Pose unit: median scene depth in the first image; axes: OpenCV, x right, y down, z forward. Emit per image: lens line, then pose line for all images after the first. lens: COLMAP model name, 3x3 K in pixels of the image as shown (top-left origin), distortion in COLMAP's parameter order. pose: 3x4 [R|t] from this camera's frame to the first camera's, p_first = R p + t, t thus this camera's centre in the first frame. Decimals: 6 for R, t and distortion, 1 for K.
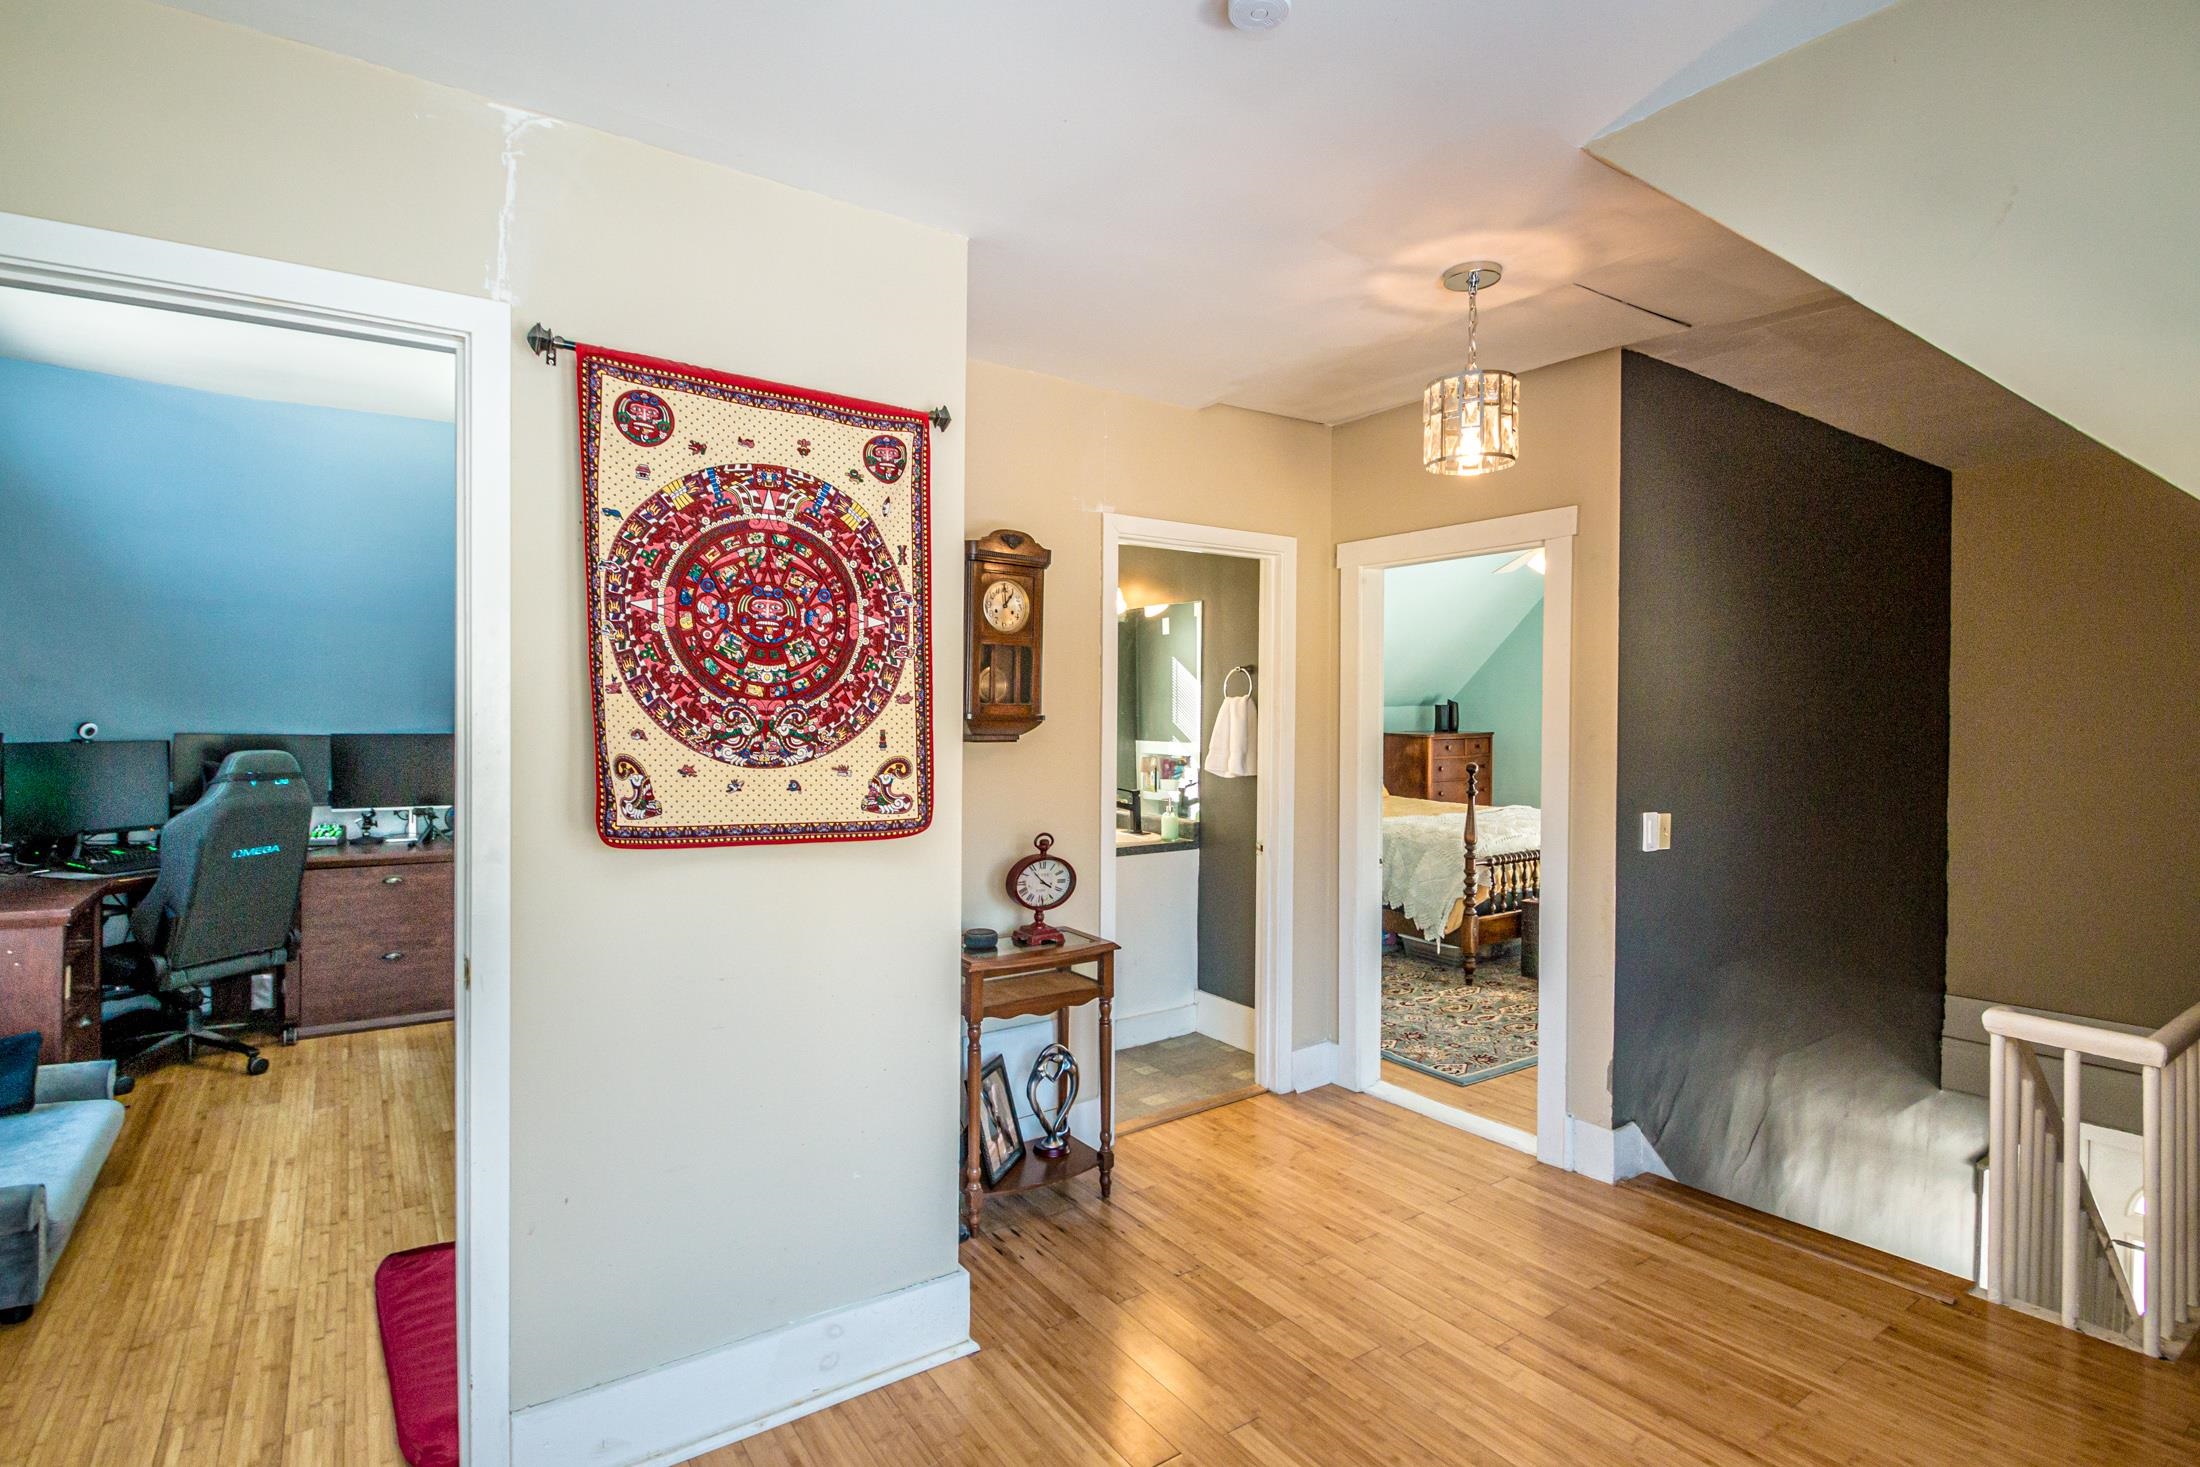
lens RADIAL K [[1064.5, 0, 1061.1], [0, 1064.5, 720.3], [0, 0, 1]] dist [0.006321, -0.013956]
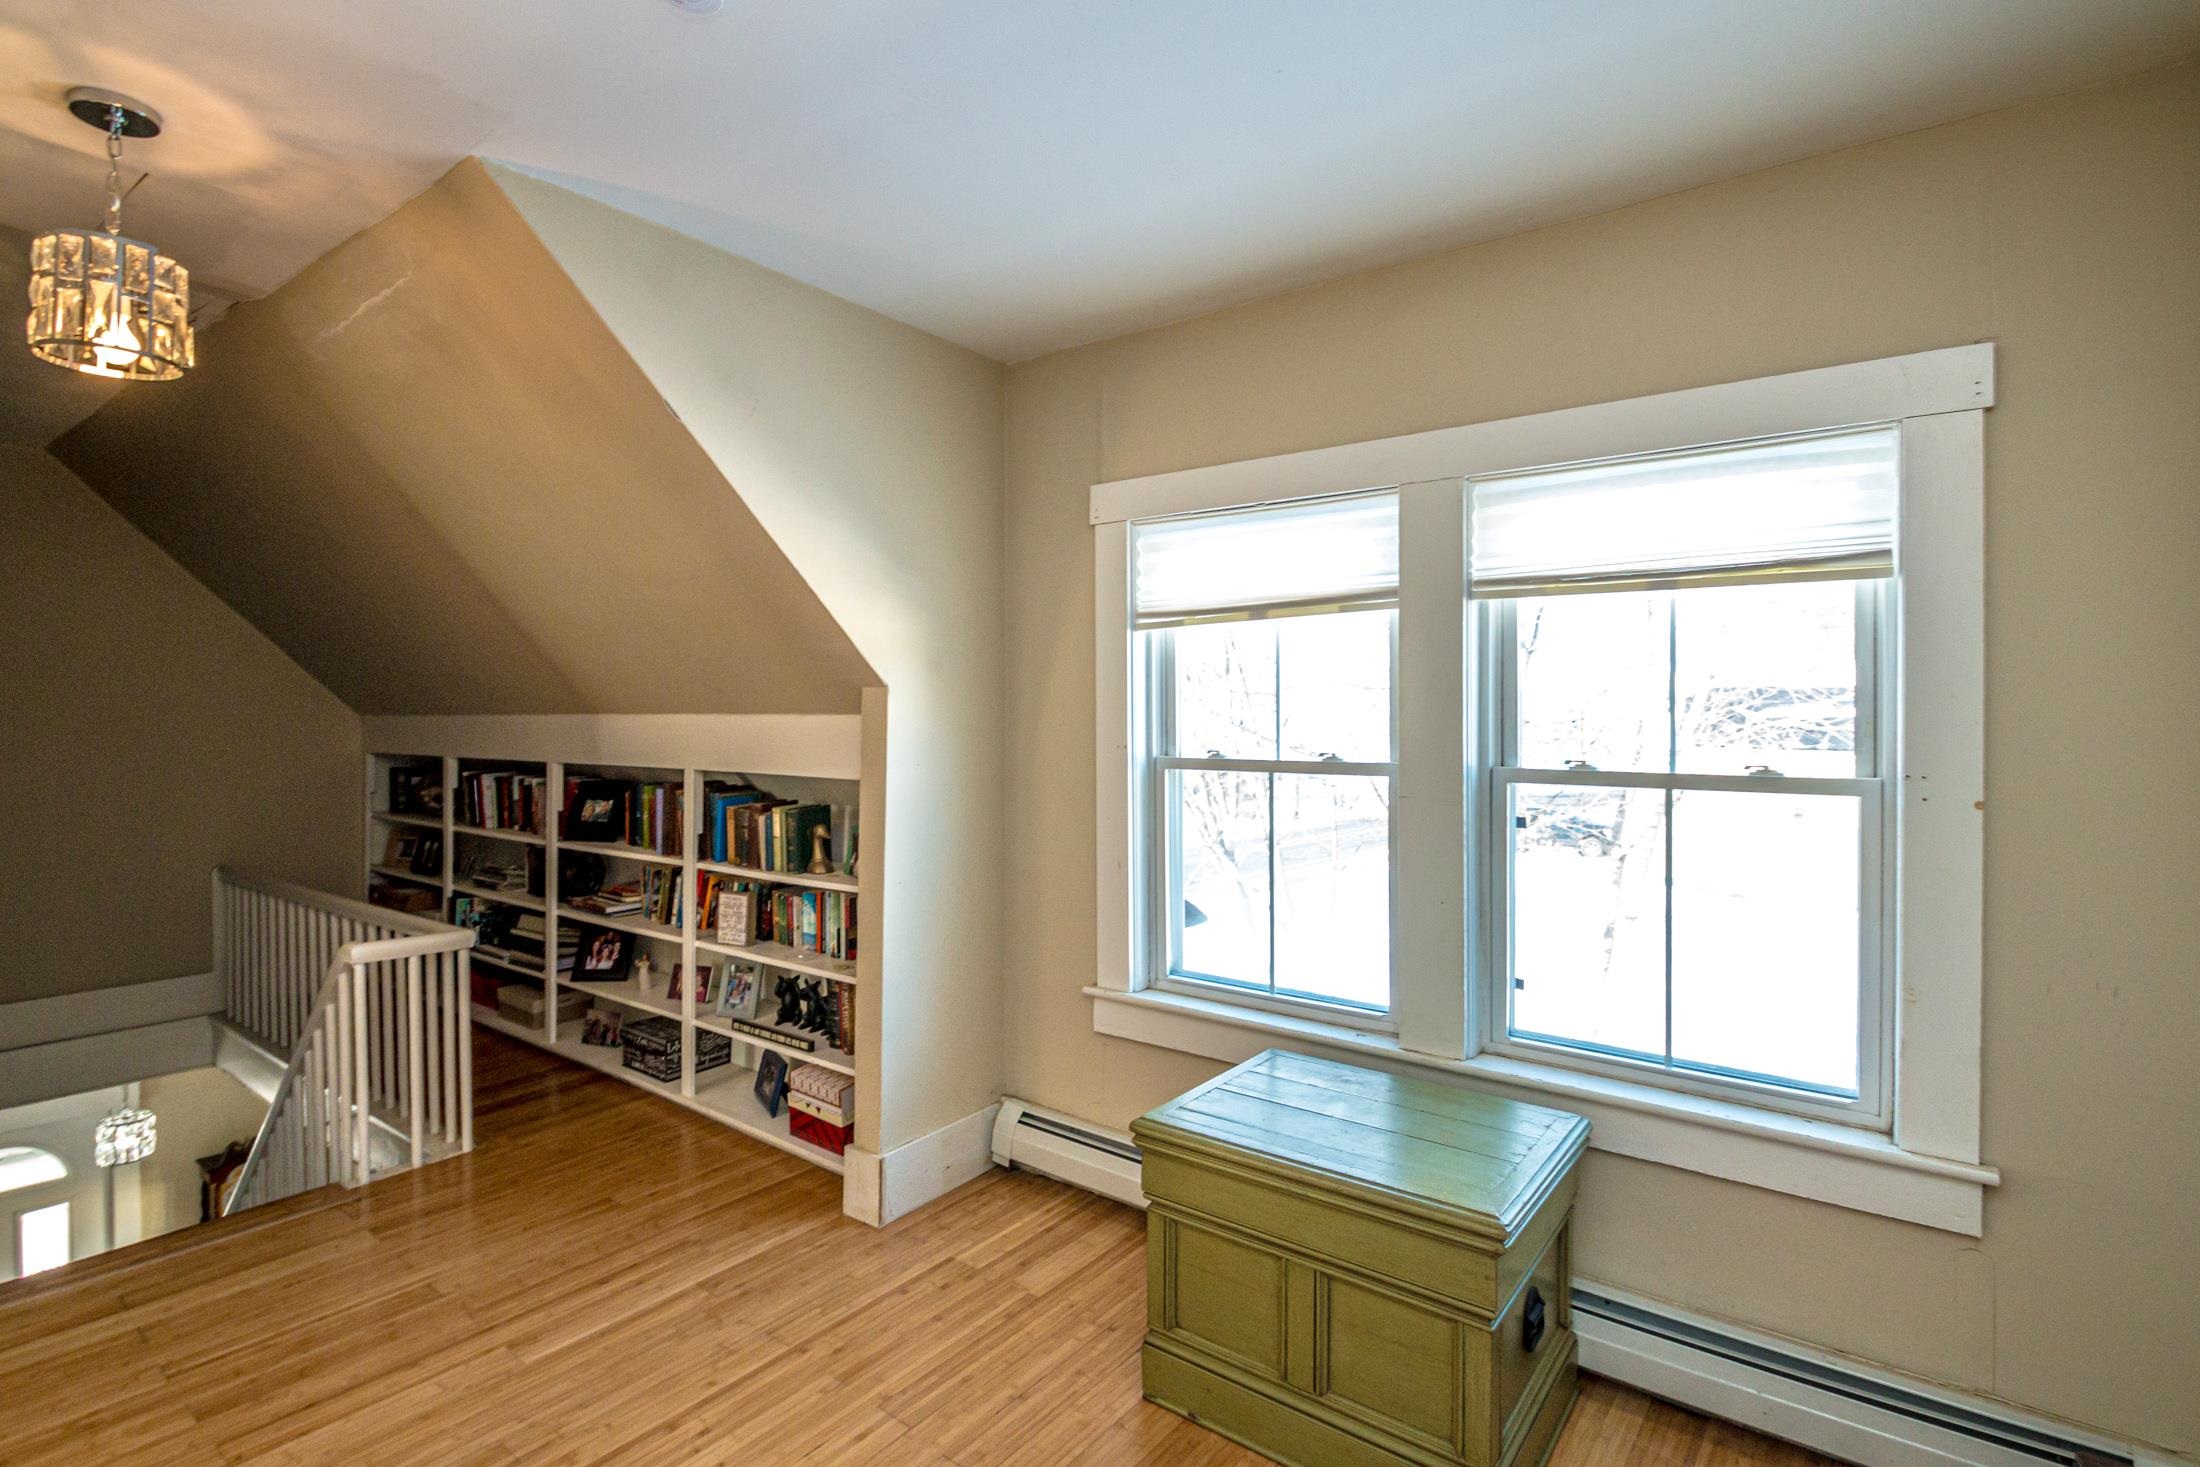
lens RADIAL K [[1057.5, 0, 1100.3], [0, 1057.5, 750.3], [0, 0, 1]] dist [0.002323, -0.009274]
pose [[-0.323189, -0.045603, 0.945235, -0.554230], [0.008179, 0.998666, 0.050977, -0.006427], [-0.946299, 0.024207, -0.322385, 0.603293]]
